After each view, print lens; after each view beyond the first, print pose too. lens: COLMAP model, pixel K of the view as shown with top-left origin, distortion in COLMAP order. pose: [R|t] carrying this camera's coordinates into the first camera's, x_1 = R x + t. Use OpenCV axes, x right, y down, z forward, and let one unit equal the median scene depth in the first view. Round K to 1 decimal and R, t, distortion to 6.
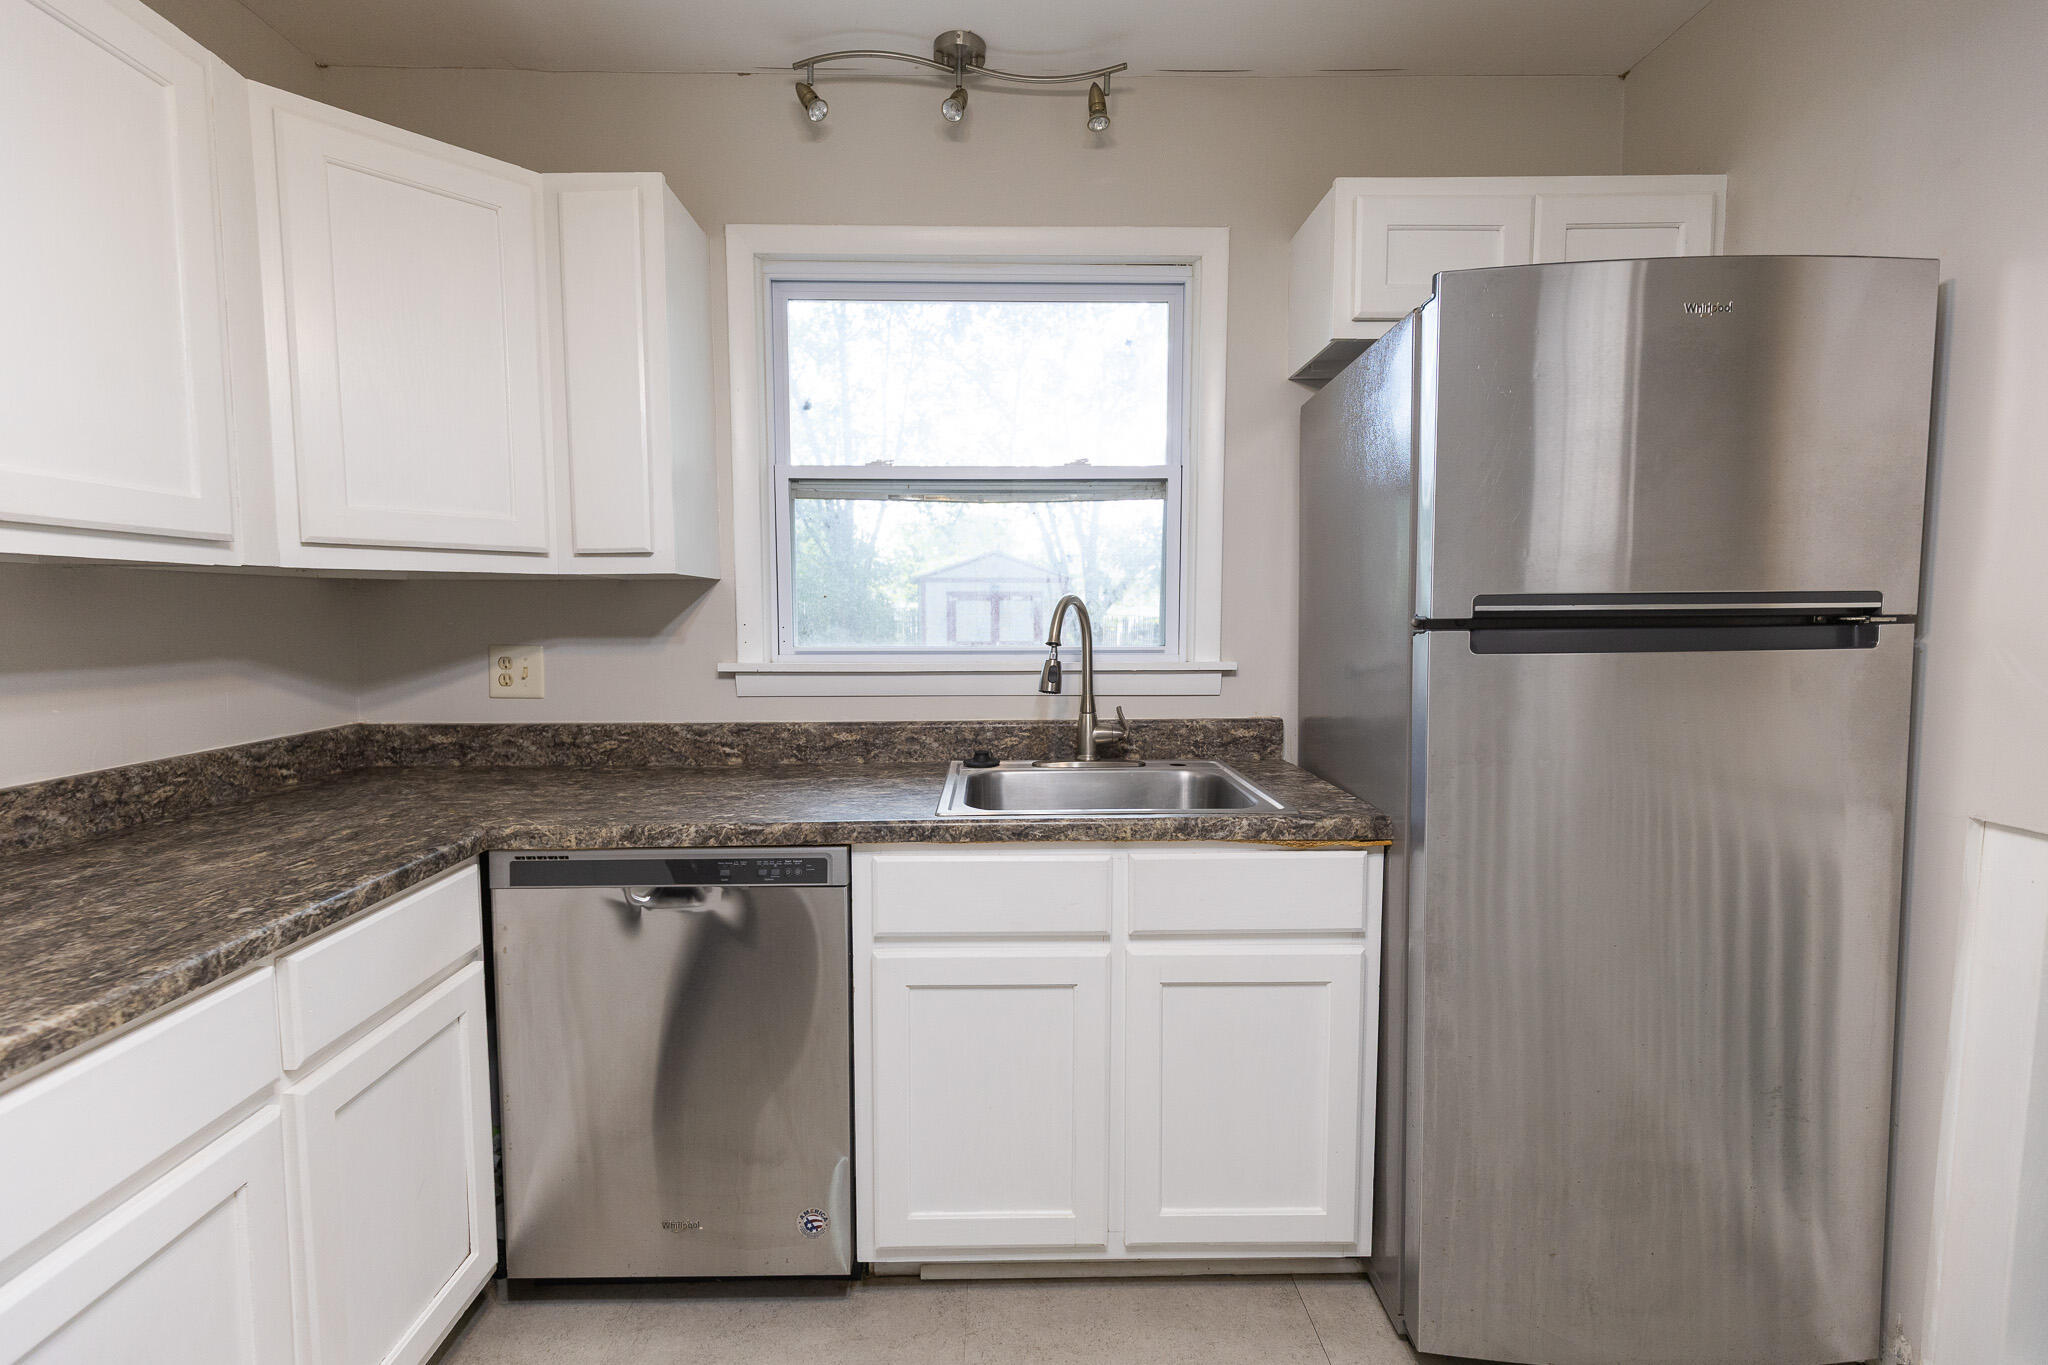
lens RADIAL K [[927.9, 0, 996.2], [0, 927.9, 687.5], [0, 0, 1]] dist [0.005789, -0.000522]
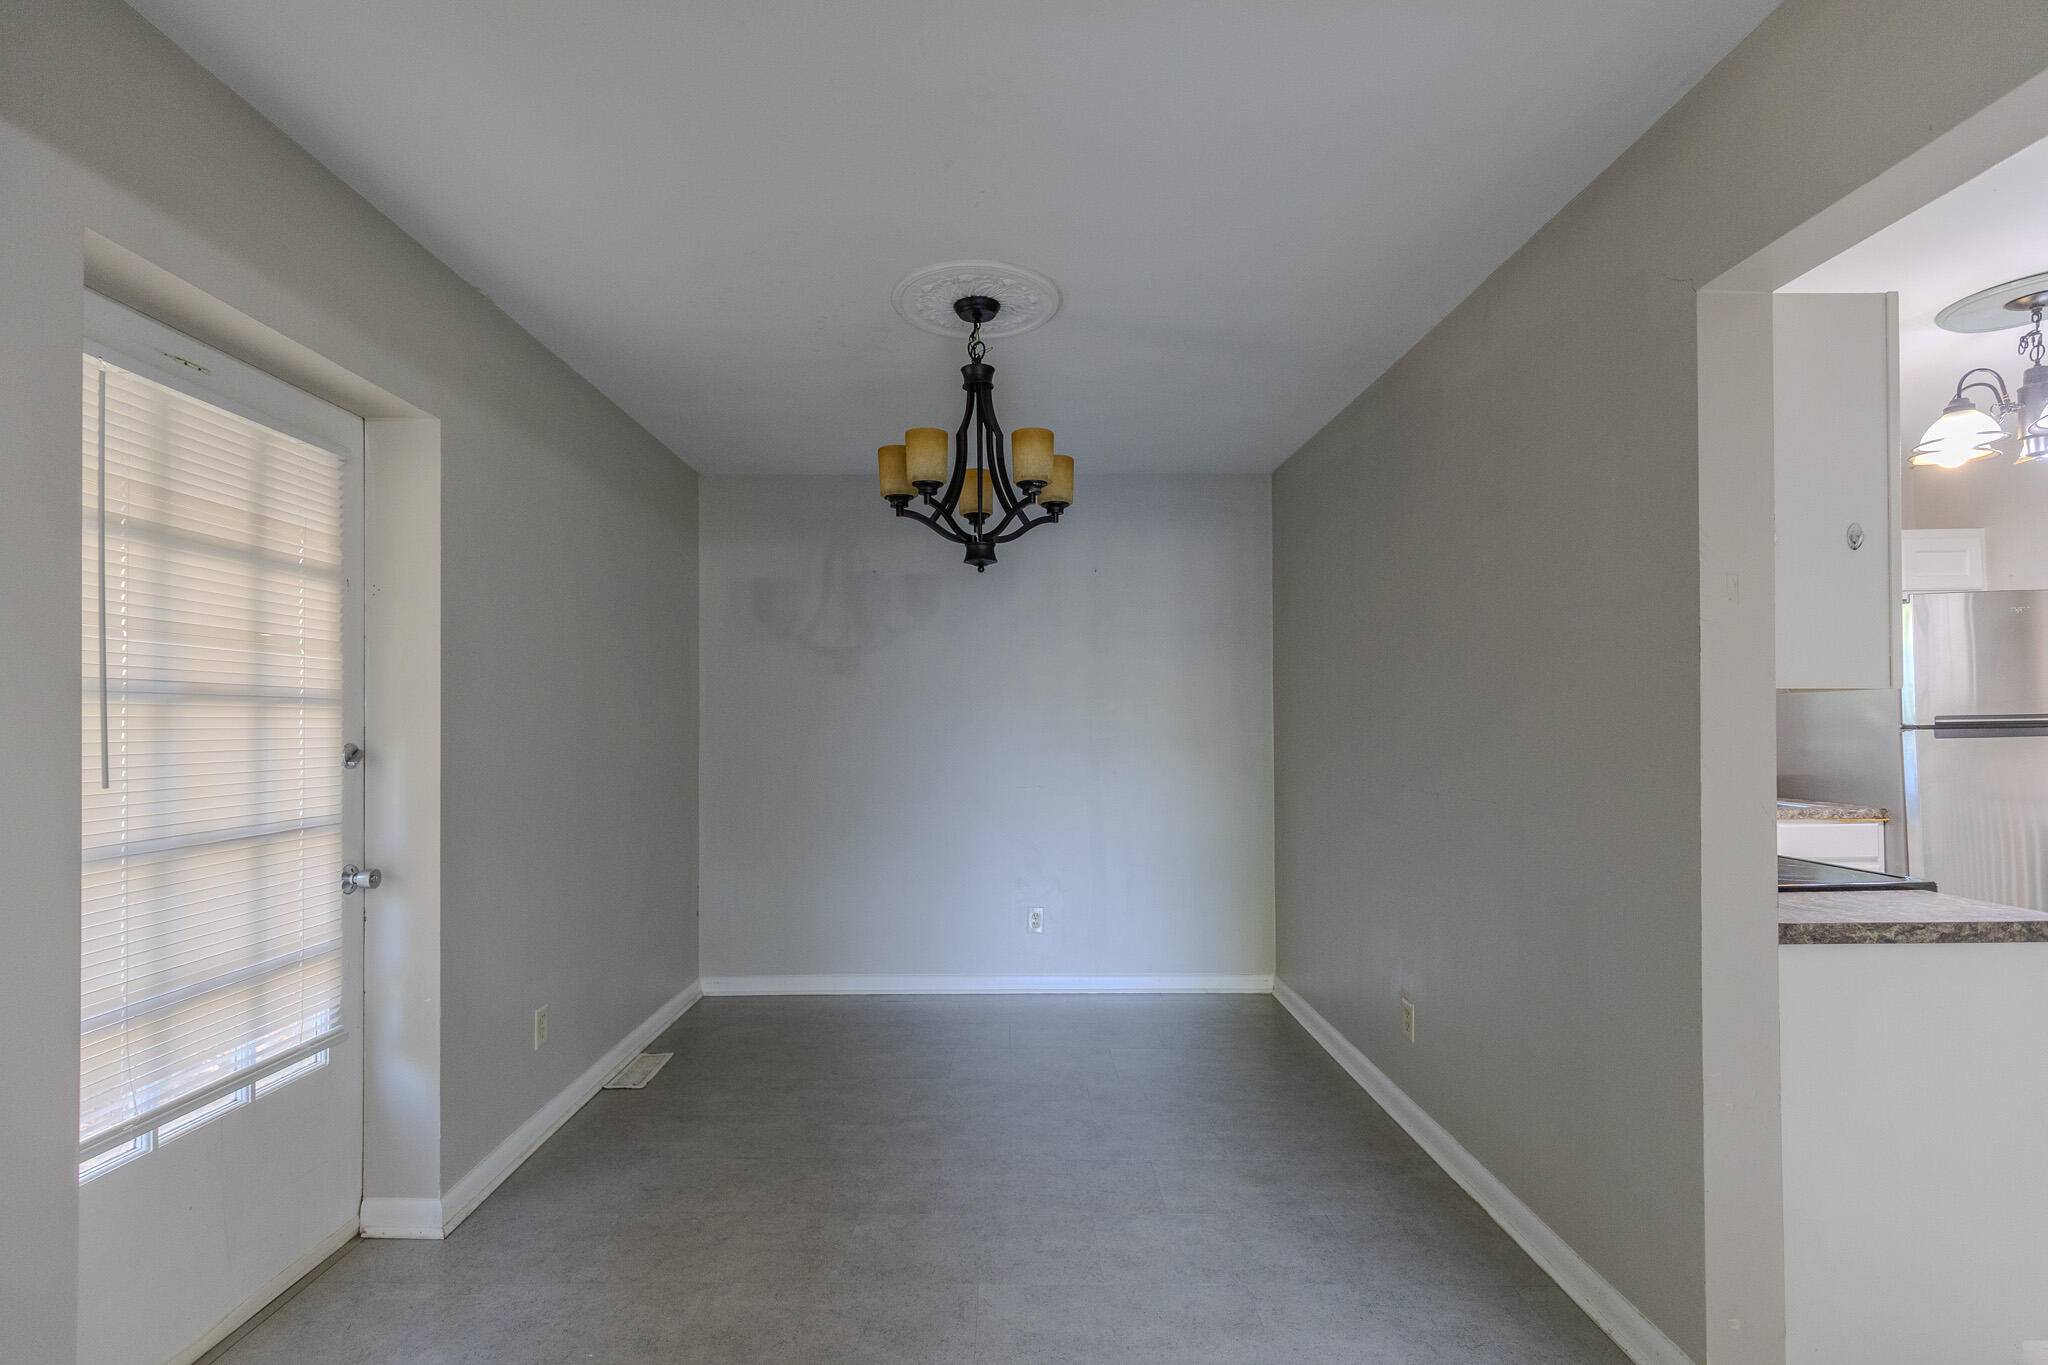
lens RADIAL K [[938.5, 0, 1021.4], [0, 938.5, 700.2], [0, 0, 1]] dist [0.010880, -0.000799]
pose [[0.999991, 0.002466, 0.003393, -1.430203], [-0.002094, 0.994414, -0.105527, 0.098422], [-0.003634, 0.105519, 0.994411, -1.132017]]
